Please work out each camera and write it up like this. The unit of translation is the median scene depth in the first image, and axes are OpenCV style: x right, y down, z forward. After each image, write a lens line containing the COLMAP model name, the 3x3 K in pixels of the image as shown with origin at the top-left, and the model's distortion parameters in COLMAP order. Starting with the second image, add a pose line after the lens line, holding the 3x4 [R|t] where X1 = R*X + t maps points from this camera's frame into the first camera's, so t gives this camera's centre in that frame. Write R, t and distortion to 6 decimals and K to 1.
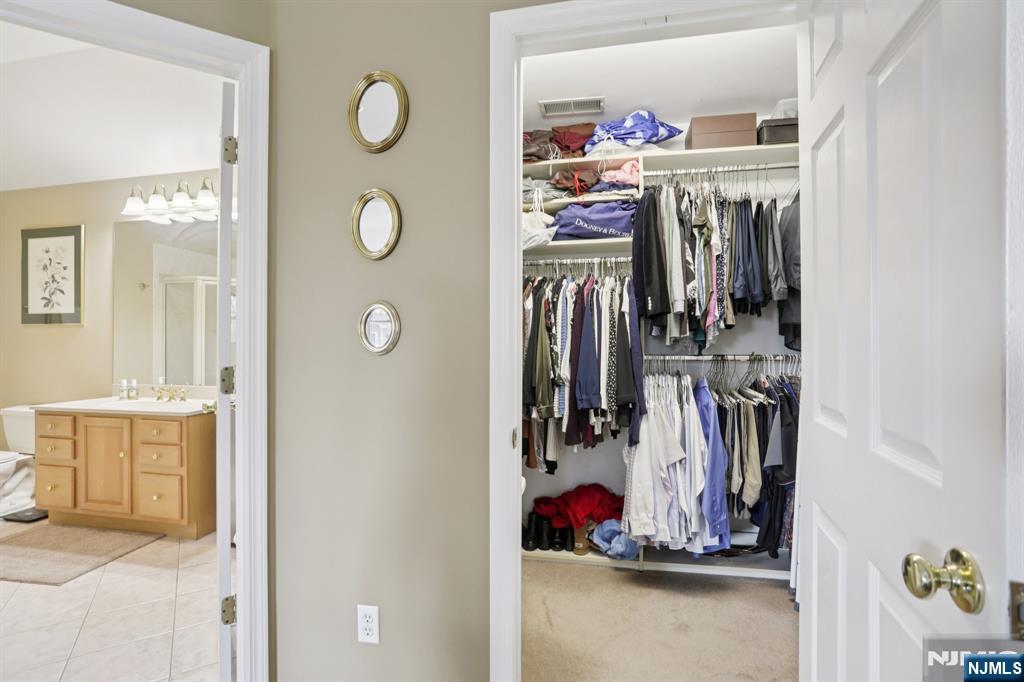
lens RADIAL K [[502.7, 0, 508.8], [0, 502.7, 345.4], [0, 0, 1]] dist [-0.066431, 0.028017]
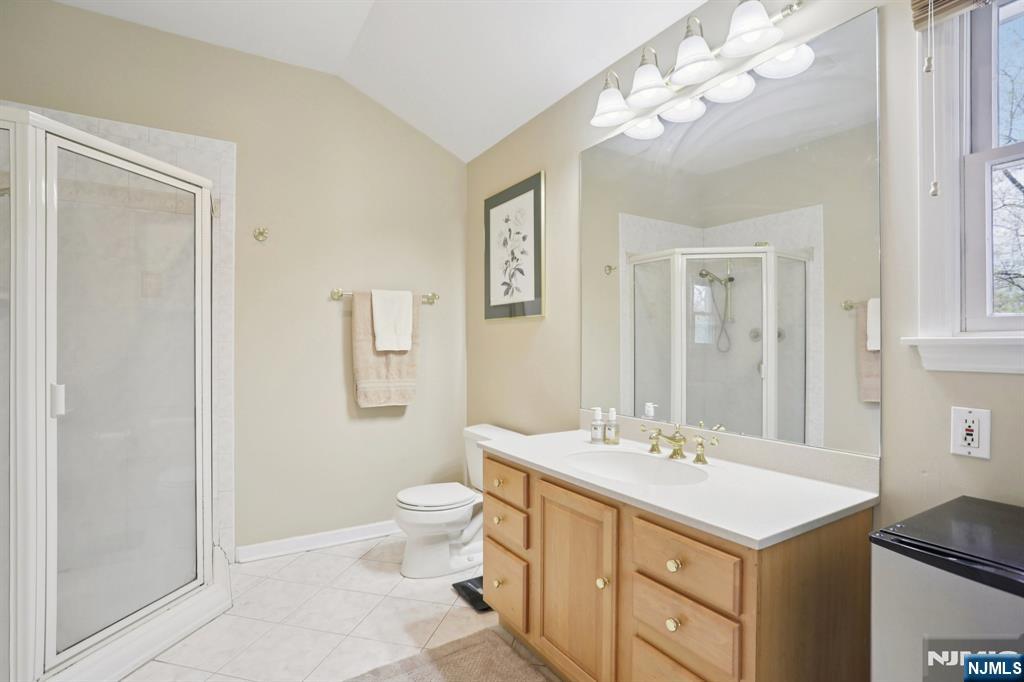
lens RADIAL K [[502.7, 0, 508.8], [0, 502.7, 345.4], [0, 0, 1]] dist [-0.066431, 0.028017]
pose [[0.691221, 0.000526, -0.722643, -0.404057], [-0.000208, 1.000000, 0.000529, -0.002551], [0.722644, -0.000215, 0.691221, 0.479033]]
